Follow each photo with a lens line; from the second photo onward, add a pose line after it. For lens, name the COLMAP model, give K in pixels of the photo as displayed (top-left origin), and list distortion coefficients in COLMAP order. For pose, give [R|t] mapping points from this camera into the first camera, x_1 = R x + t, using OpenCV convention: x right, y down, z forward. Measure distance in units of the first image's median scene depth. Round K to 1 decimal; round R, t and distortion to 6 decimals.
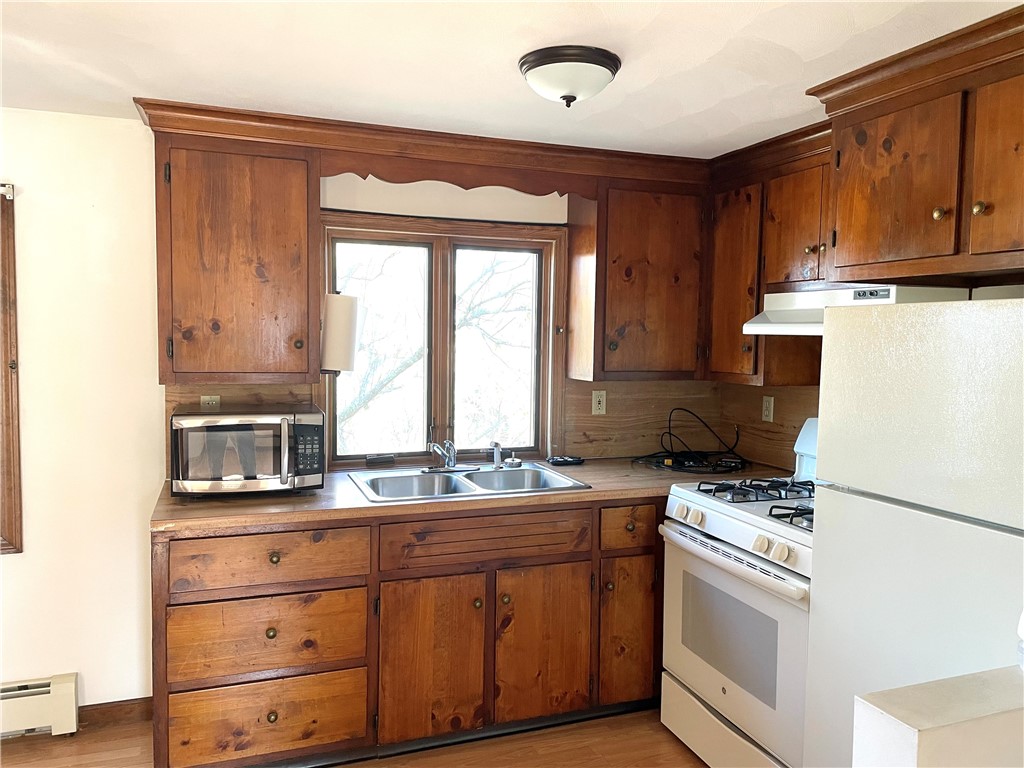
lens RADIAL K [[767.8, 0, 519.2], [0, 767.8, 378.2], [0, 0, 1]] dist [0.088259, -0.103795]
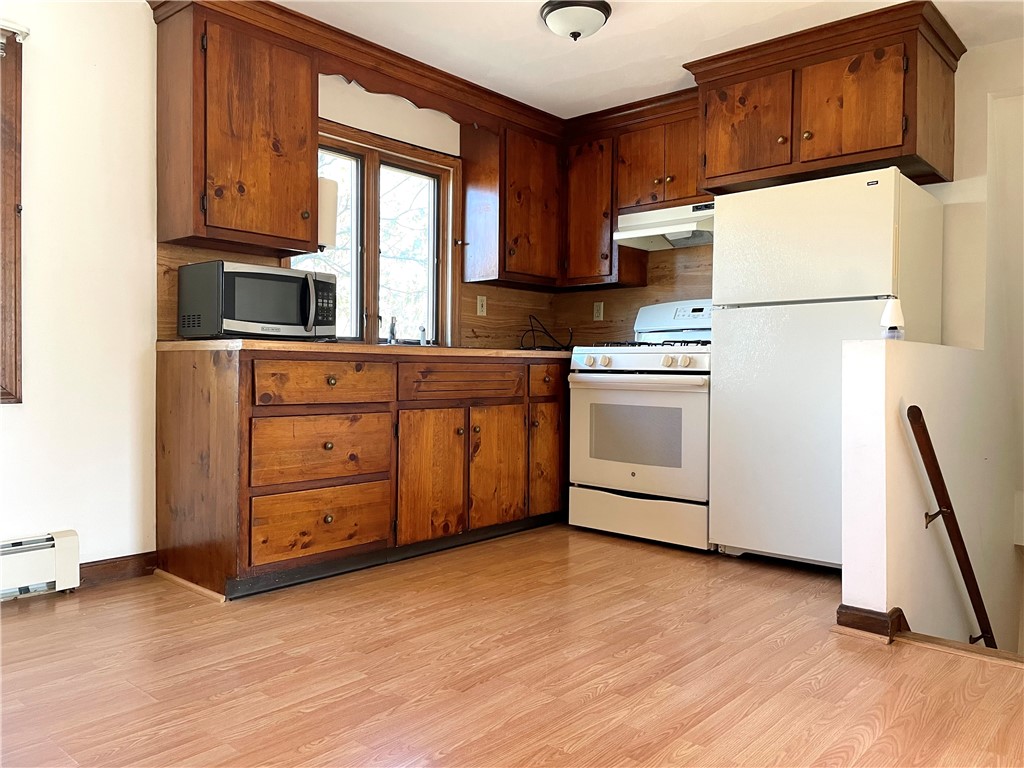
lens RADIAL K [[767.8, 0, 519.2], [0, 767.8, 378.2], [0, 0, 1]] dist [0.088259, -0.103795]
pose [[0.881317, -0.014180, 0.472313, -0.553646], [0.034166, 0.998846, -0.033765, 0.247805], [-0.471289, 0.045895, 0.880784, -0.149807]]
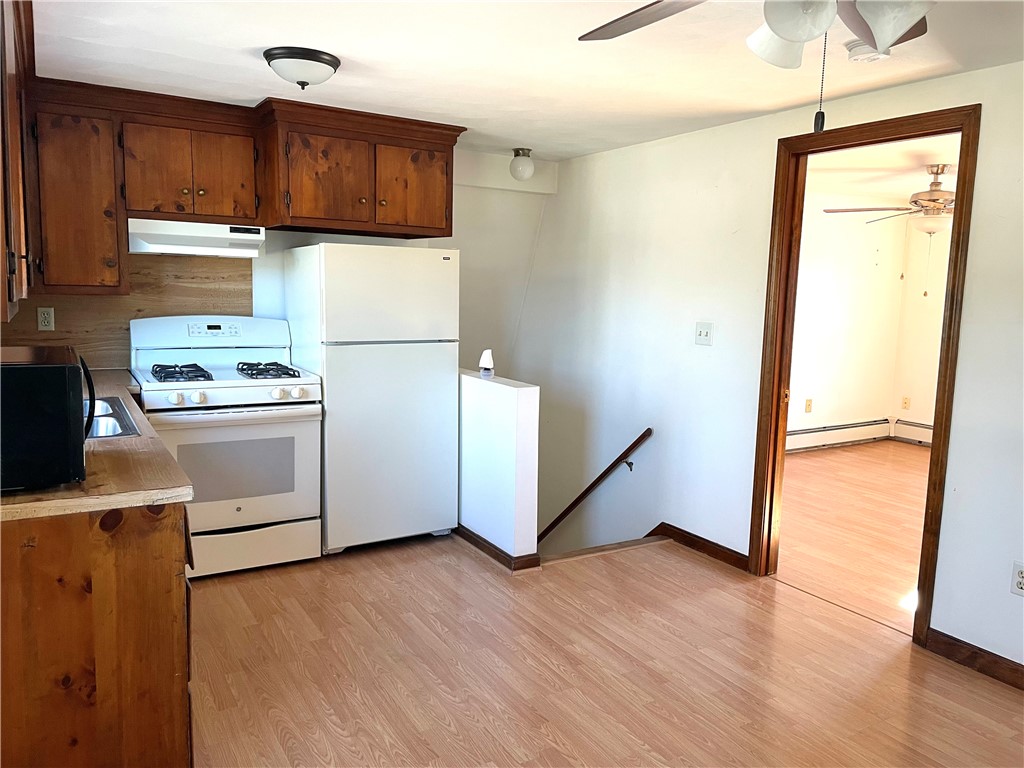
lens RADIAL K [[767.8, 0, 519.2], [0, 767.8, 378.2], [0, 0, 1]] dist [0.088259, -0.103795]
pose [[-0.181219, -0.140785, 0.973314, -1.097609], [0.028495, 0.988533, 0.148292, -0.028103], [-0.983030, 0.054608, -0.175129, 0.686544]]
